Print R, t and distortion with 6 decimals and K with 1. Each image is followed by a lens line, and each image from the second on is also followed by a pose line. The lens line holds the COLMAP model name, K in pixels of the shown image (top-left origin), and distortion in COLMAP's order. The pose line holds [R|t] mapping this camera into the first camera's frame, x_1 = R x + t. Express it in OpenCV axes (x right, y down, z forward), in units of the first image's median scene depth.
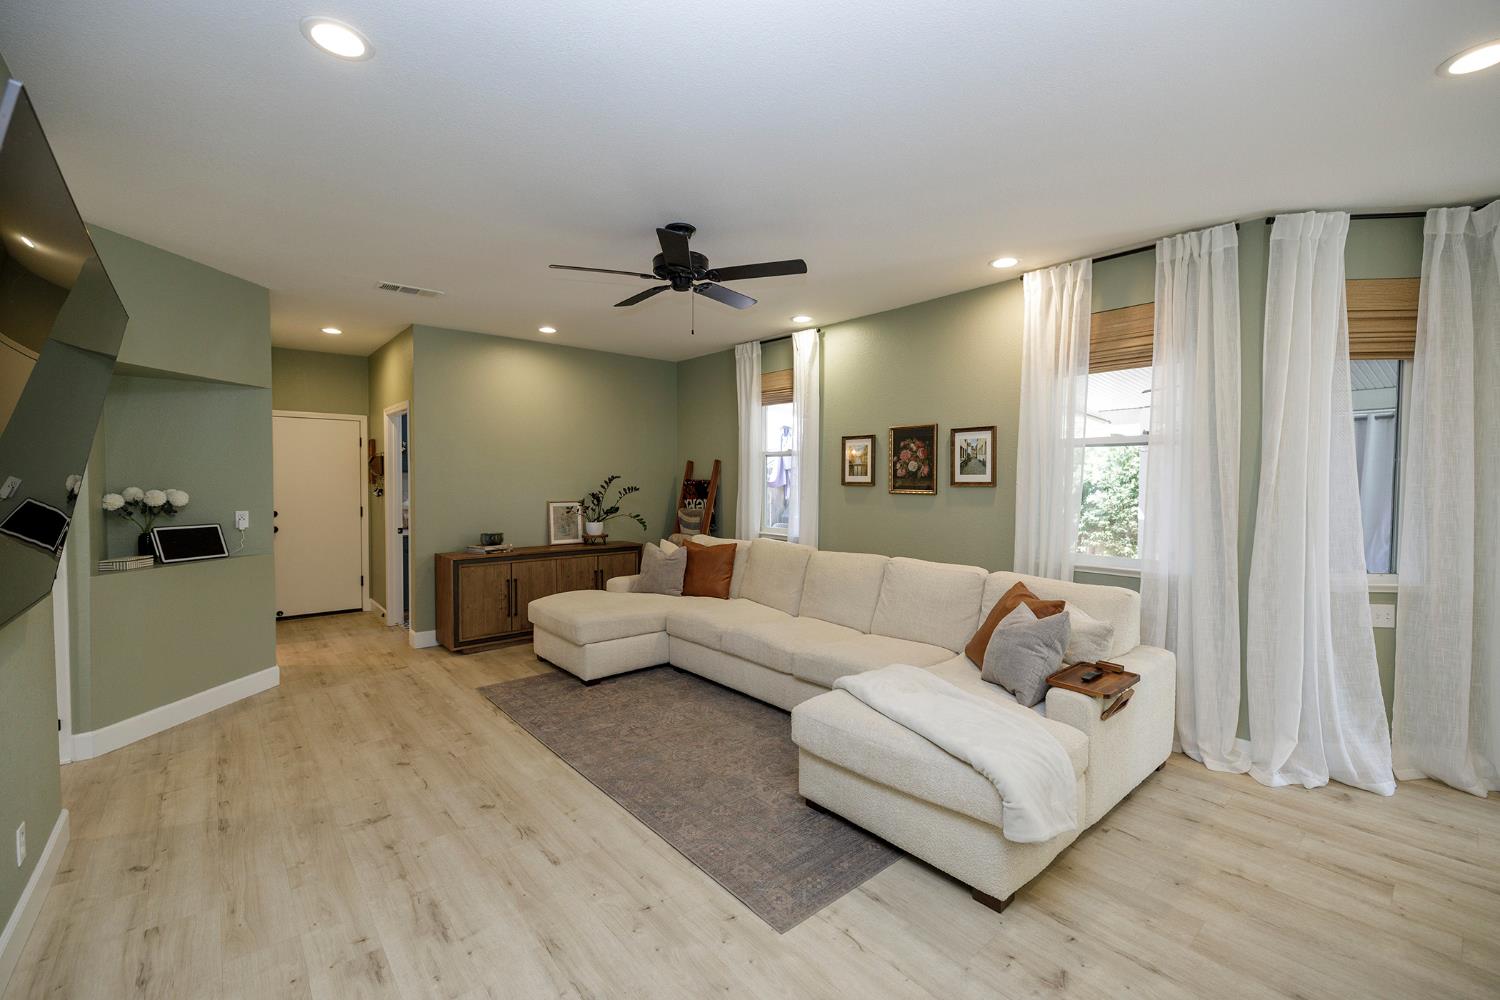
lens RADIAL K [[626.0, 0, 743.7], [0, 626.0, 496.1], [0, 0, 1]] dist [0.000869, -0.000152]
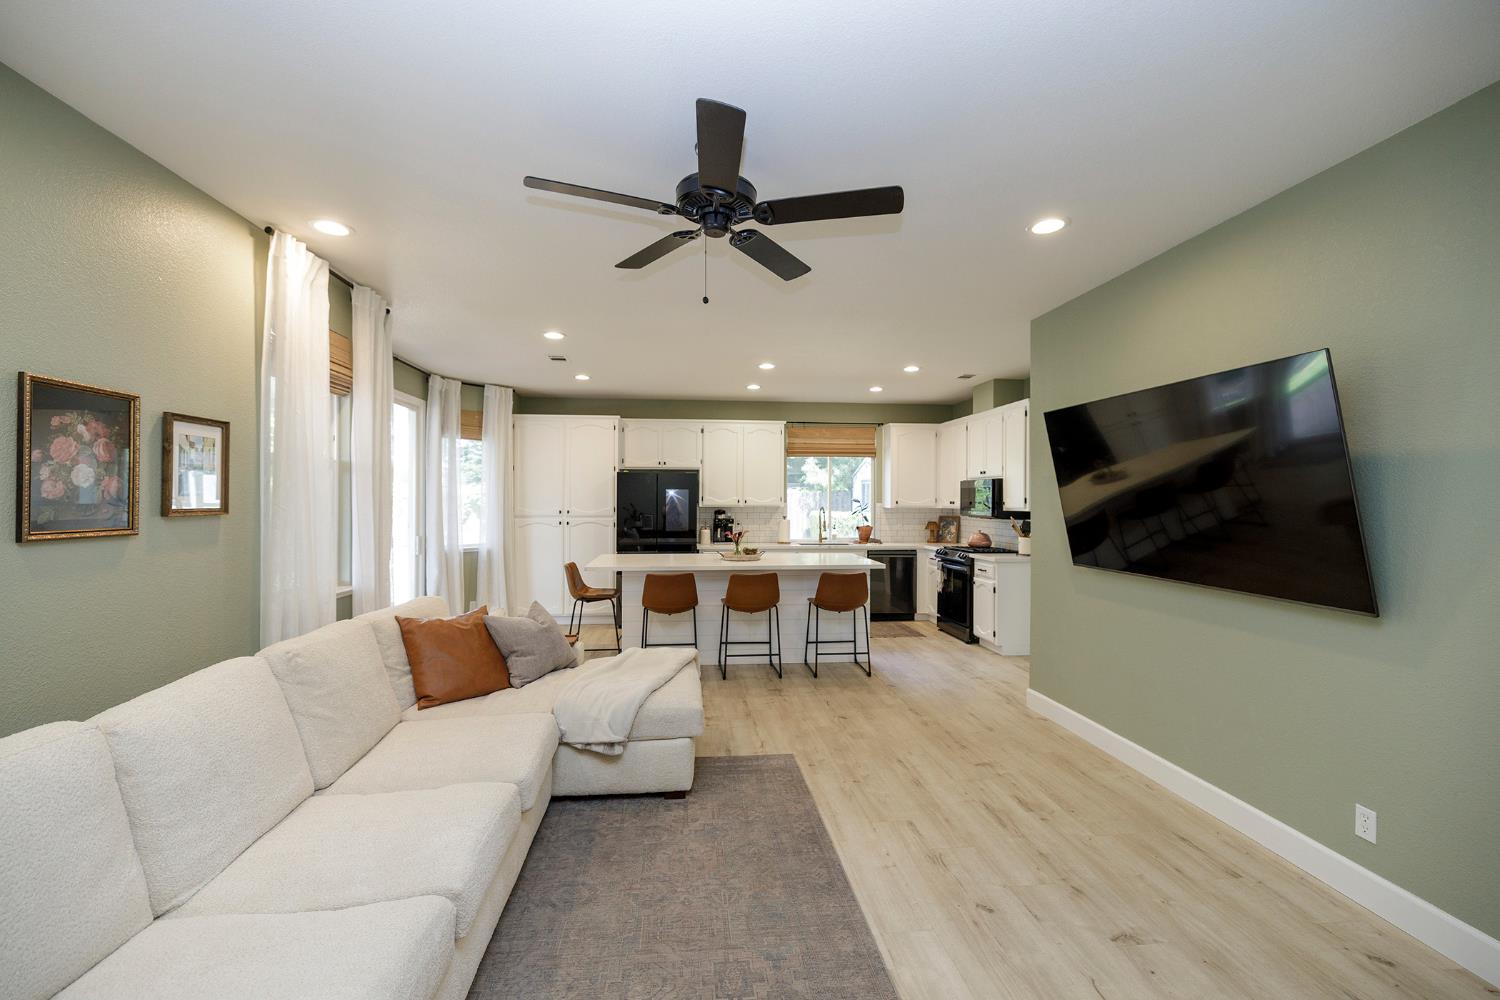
lens RADIAL K [[626.0, 0, 743.7], [0, 626.0, 496.1], [0, 0, 1]] dist [0.000869, -0.000152]
pose [[-0.822936, -0.002041, 0.568131, -0.498546], [0.011078, 0.999746, 0.019639, -0.050431], [-0.568026, 0.022455, -0.822704, 1.496384]]
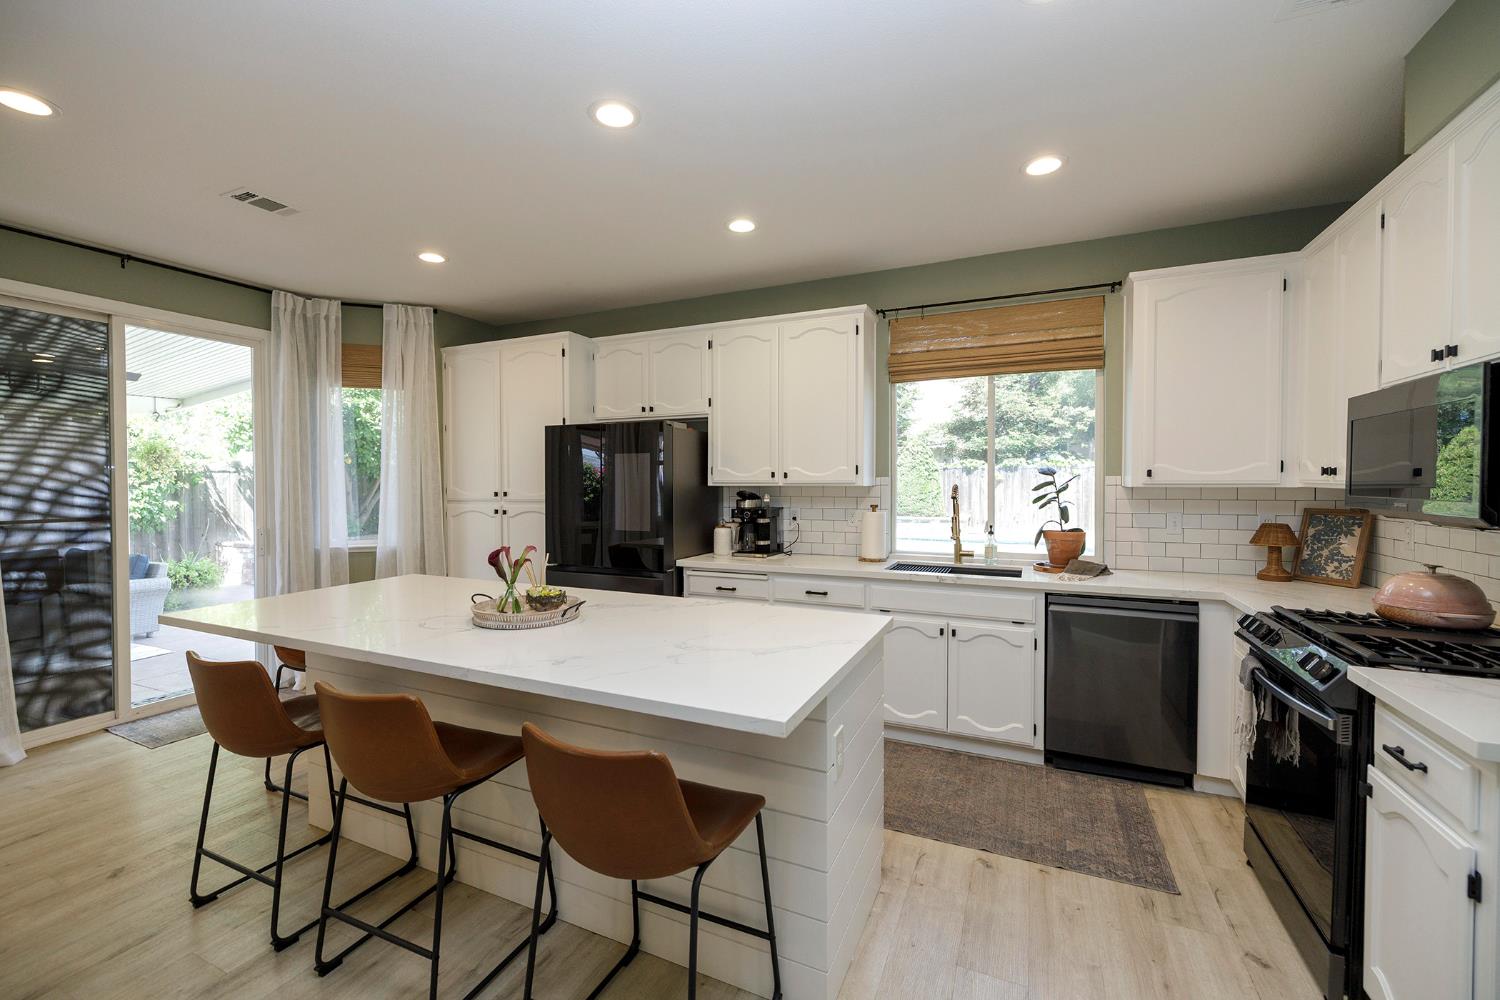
lens RADIAL K [[626.0, 0, 743.7], [0, 626.0, 496.1], [0, 0, 1]] dist [0.000869, -0.000152]
pose [[-0.414149, -0.021597, 0.909953, -0.229184], [0.028834, 0.998905, 0.036832, 0.007914], [-0.909752, 0.041491, -0.413073, 0.170244]]
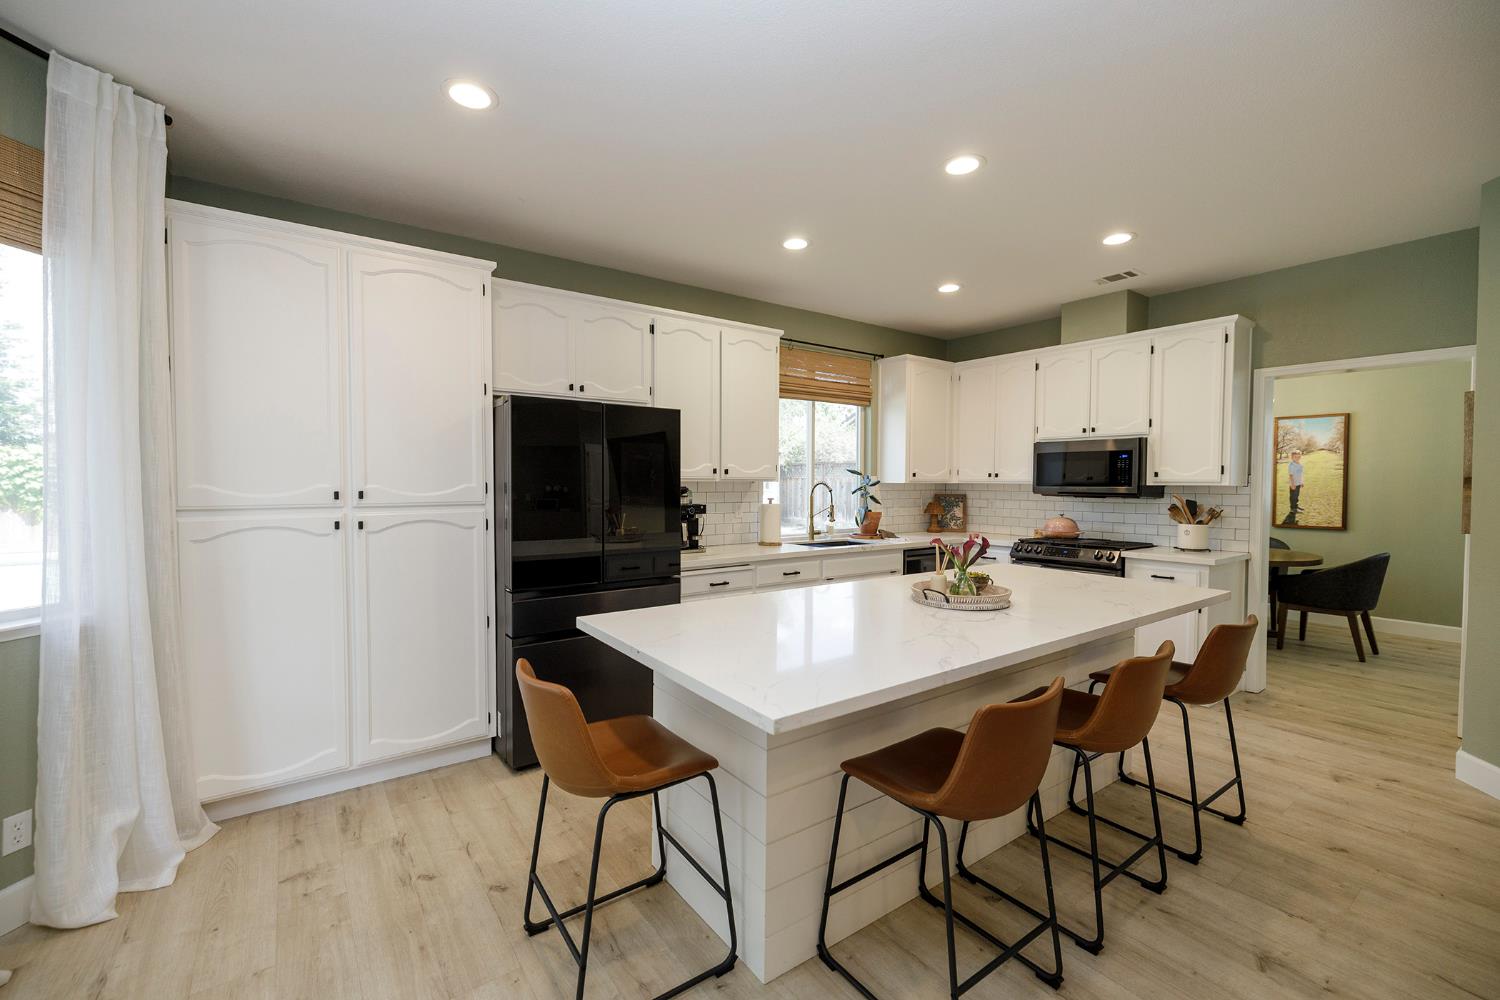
lens RADIAL K [[632.2, 0, 745.5], [0, 632.2, 498.5], [0, 0, 1]] dist [0.003408, 0.000305]
pose [[-0.996969, -0.008969, 0.077286, 0.651457], [-0.004415, 0.998255, 0.058892, -0.006925], [-0.077680, 0.058372, -0.995268, 0.852213]]
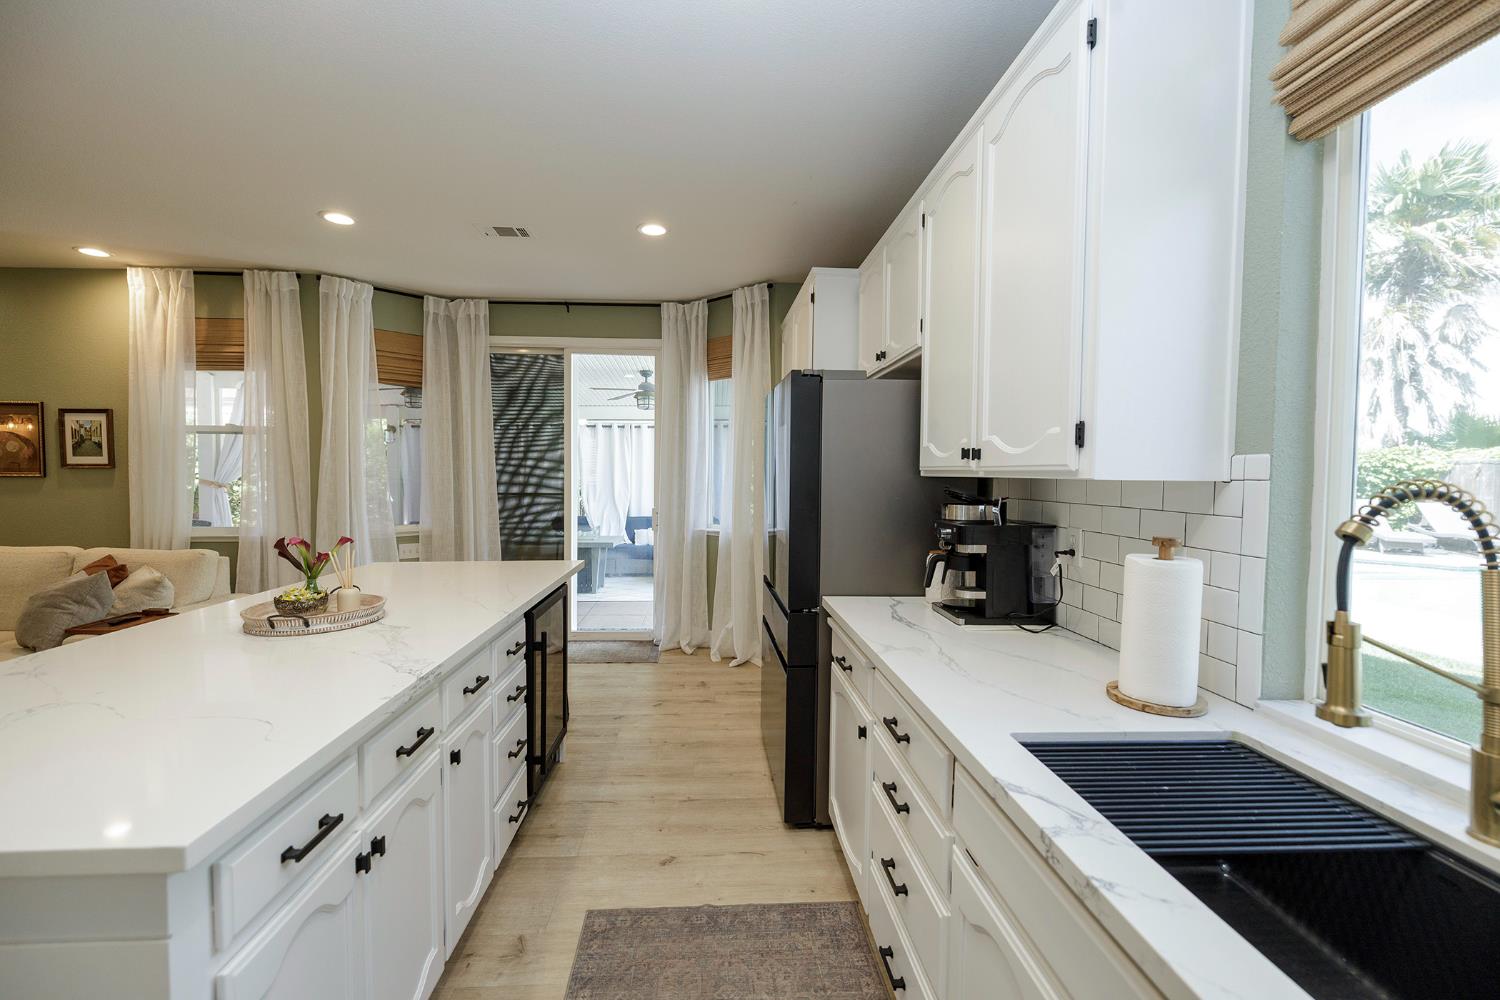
lens RADIAL K [[626.0, 0, 743.7], [0, 626.0, 496.1], [0, 0, 1]] dist [0.000869, -0.000152]
pose [[0.608349, -0.030675, 0.793077, 0.261476], [0.019951, 0.999528, 0.023357, 0.033001], [-0.793419, 0.001614, 0.608674, -0.546136]]
